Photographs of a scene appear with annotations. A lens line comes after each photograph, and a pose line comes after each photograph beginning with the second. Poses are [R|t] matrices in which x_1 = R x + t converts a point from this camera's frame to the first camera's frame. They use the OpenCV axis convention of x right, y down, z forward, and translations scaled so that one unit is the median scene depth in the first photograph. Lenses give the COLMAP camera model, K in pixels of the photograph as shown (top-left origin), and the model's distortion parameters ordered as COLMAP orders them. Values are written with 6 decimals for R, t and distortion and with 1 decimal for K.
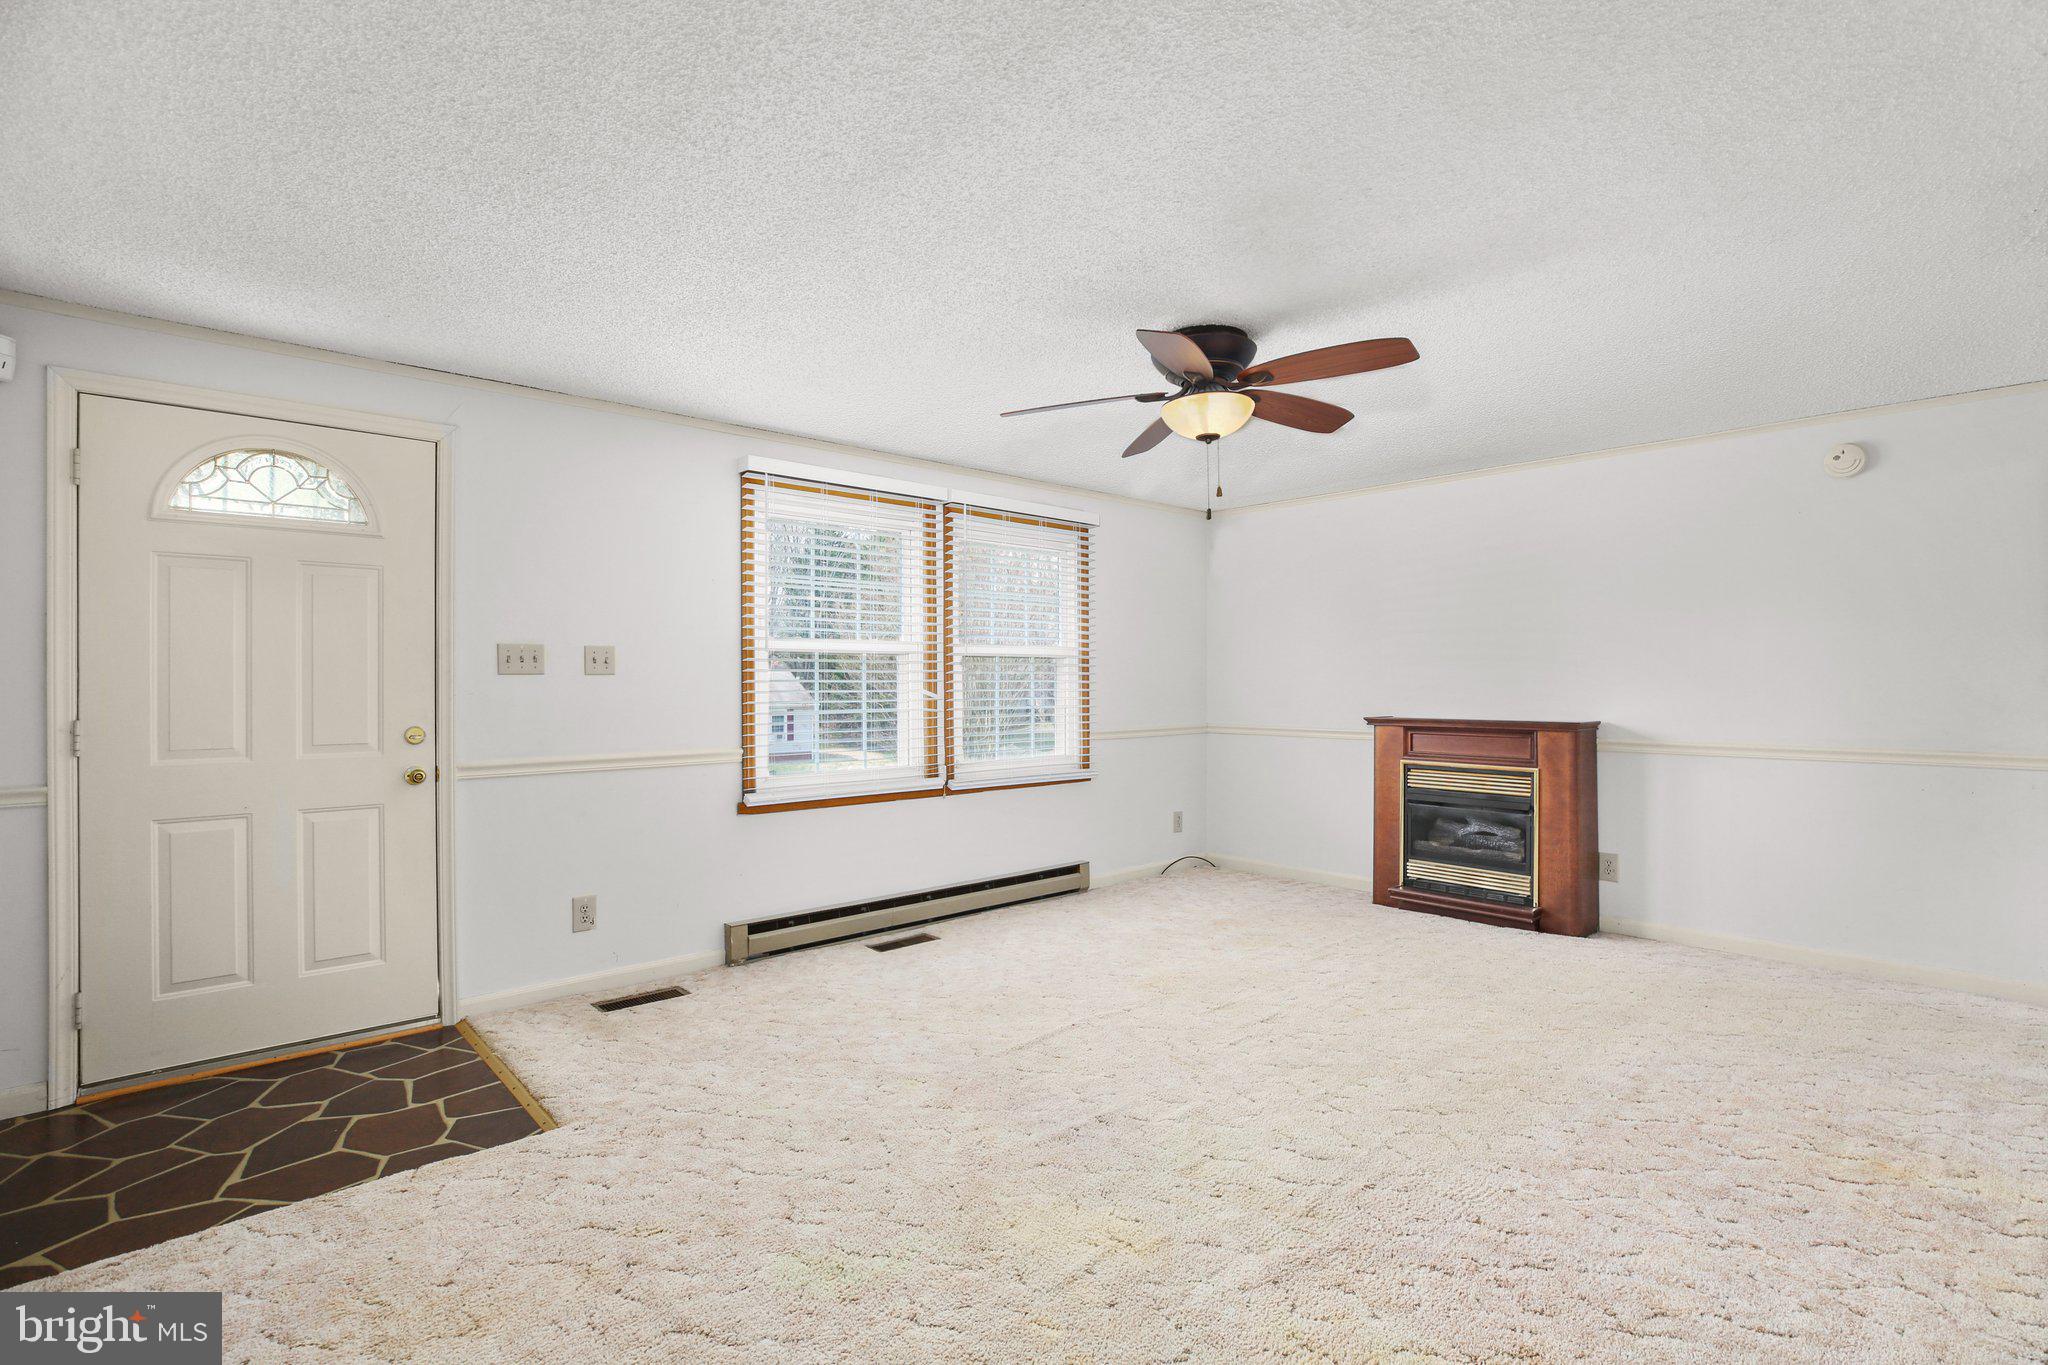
lens RADIAL K [[940.9, 0, 1036.0], [0, 940.9, 680.4], [0, 0, 1]] dist [-0.040393, 0.010246]
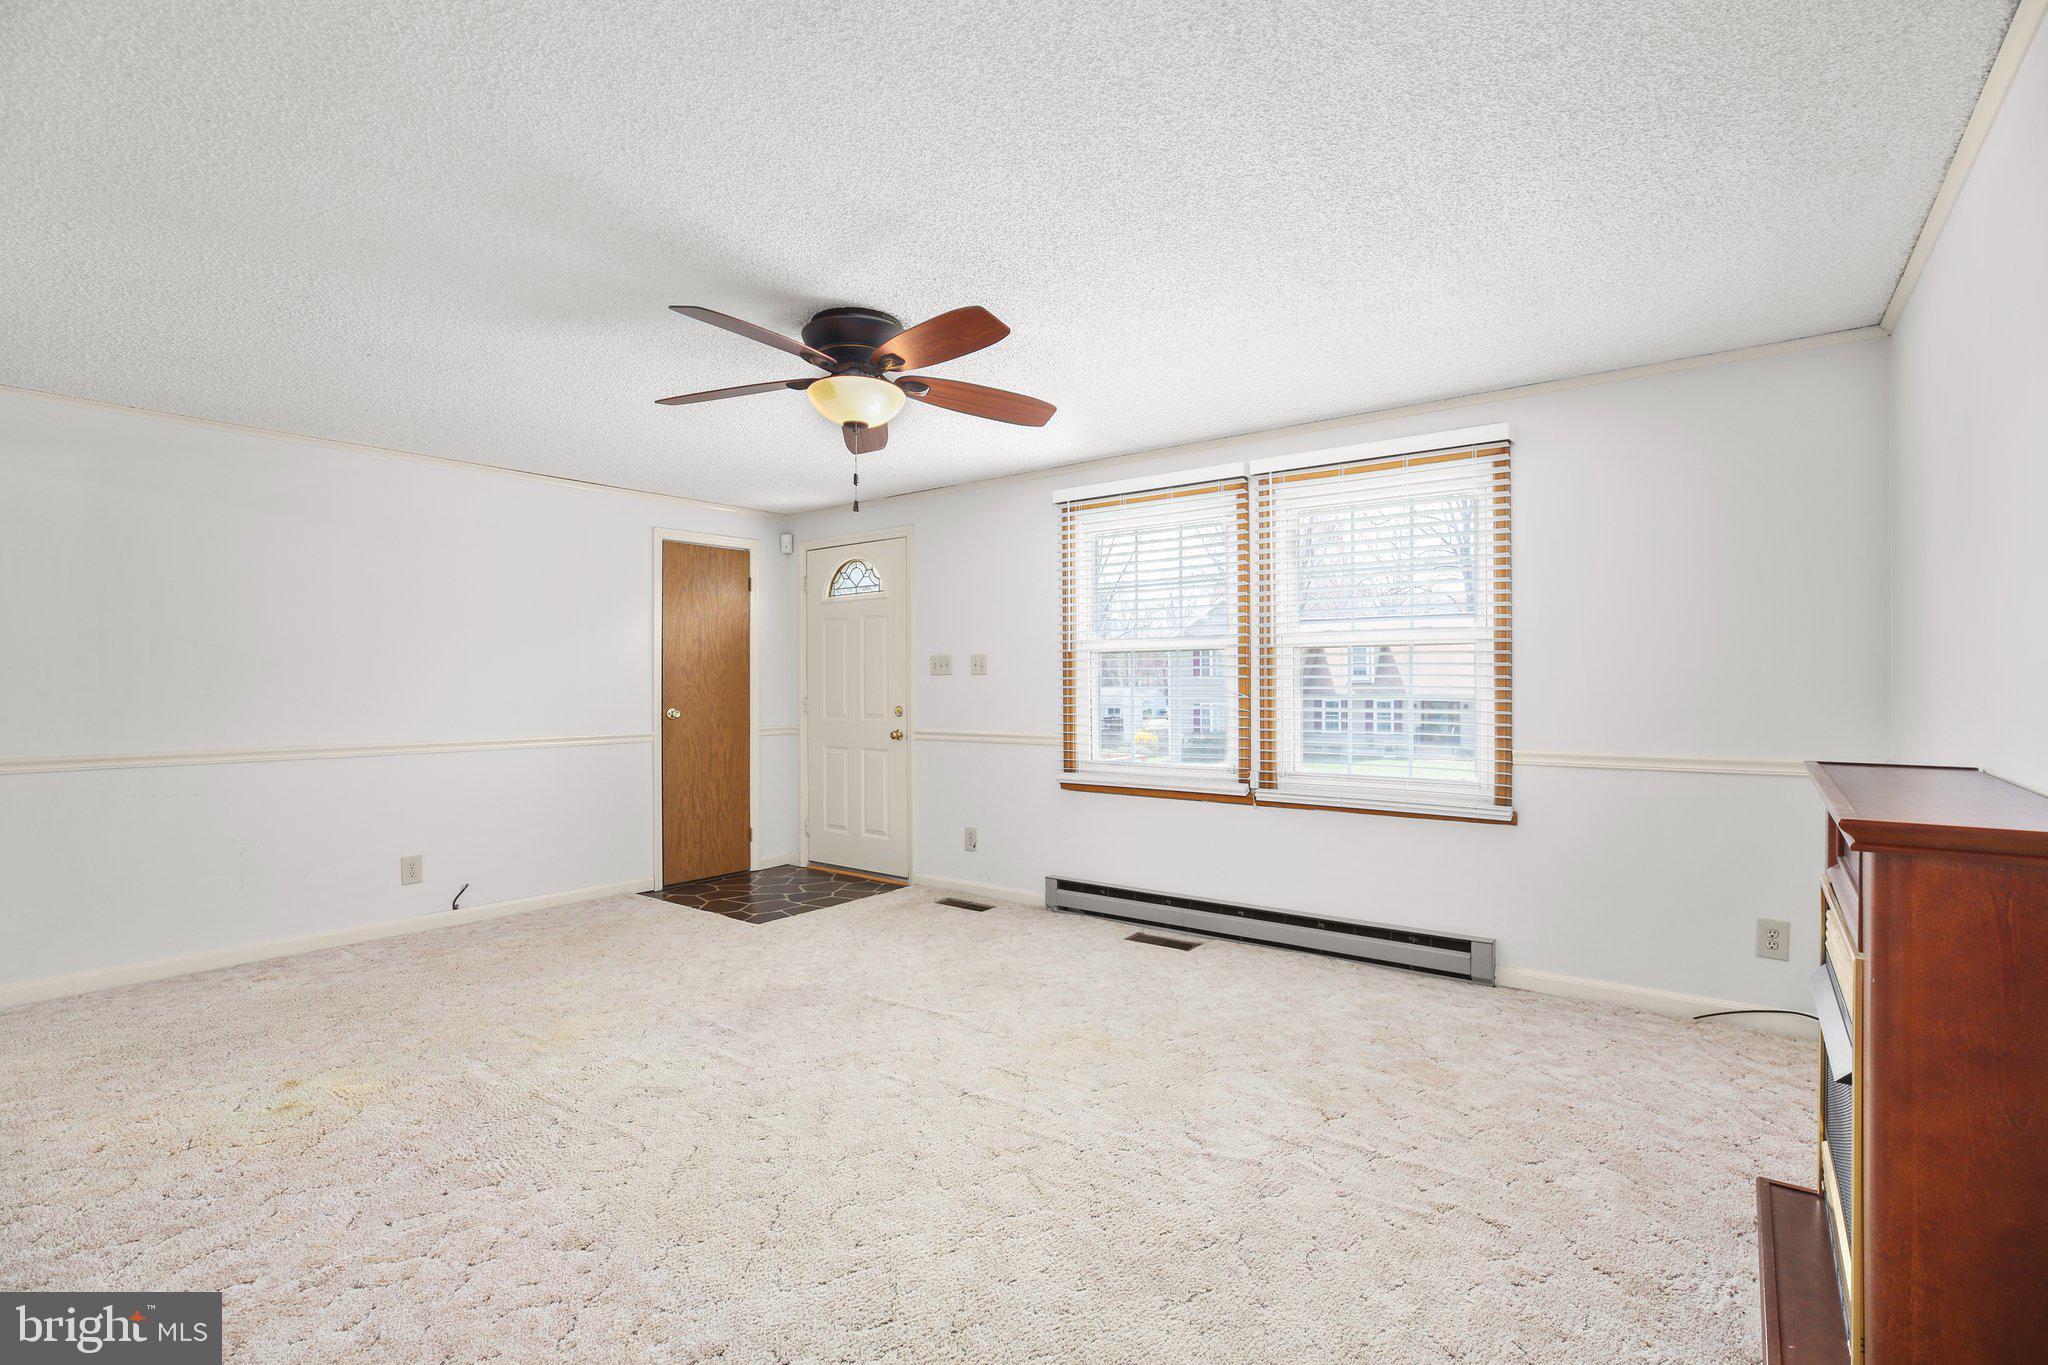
lens RADIAL K [[940.9, 0, 1055.8], [0, 940.9, 679.8], [0, 0, 1]] dist [-0.040393, 0.010246]
pose [[0.195904, -0.000290, -0.980623, 0.846536], [0.007301, 0.999973, 0.001163, 0.001393], [0.980596, -0.007388, 0.195901, 0.732158]]
